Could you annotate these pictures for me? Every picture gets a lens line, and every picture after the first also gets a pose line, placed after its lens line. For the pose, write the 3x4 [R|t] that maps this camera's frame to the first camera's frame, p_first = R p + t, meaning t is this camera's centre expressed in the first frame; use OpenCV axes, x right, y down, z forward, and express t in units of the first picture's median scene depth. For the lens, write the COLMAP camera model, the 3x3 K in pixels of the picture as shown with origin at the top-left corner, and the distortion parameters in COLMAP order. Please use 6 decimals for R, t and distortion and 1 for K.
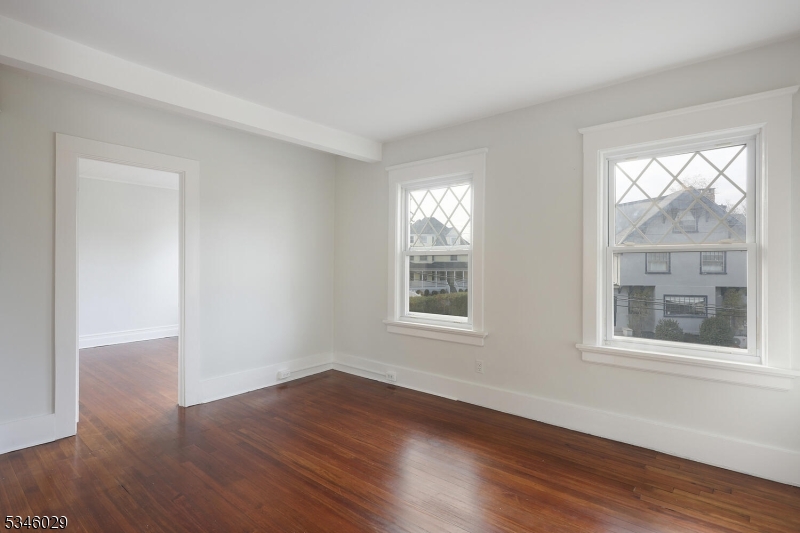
lens RADIAL K [[411.2, 0, 397.9], [0, 411.2, 265.0], [0, 0, 1]] dist [0.003114, 0.001086]
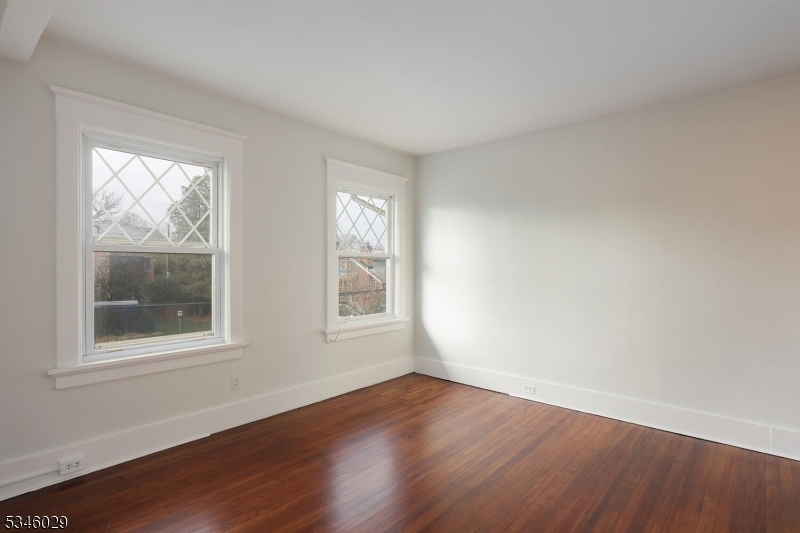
lens RADIAL K [[443.7, 0, 401.8], [0, 443.7, 271.0], [0, 0, 1]] dist [0.021321, -0.000804]
pose [[-0.023869, -0.015793, 0.999590, -0.876411], [-0.002556, 0.999873, 0.015737, -0.007466], [-0.999712, -0.002179, -0.023906, 0.775316]]
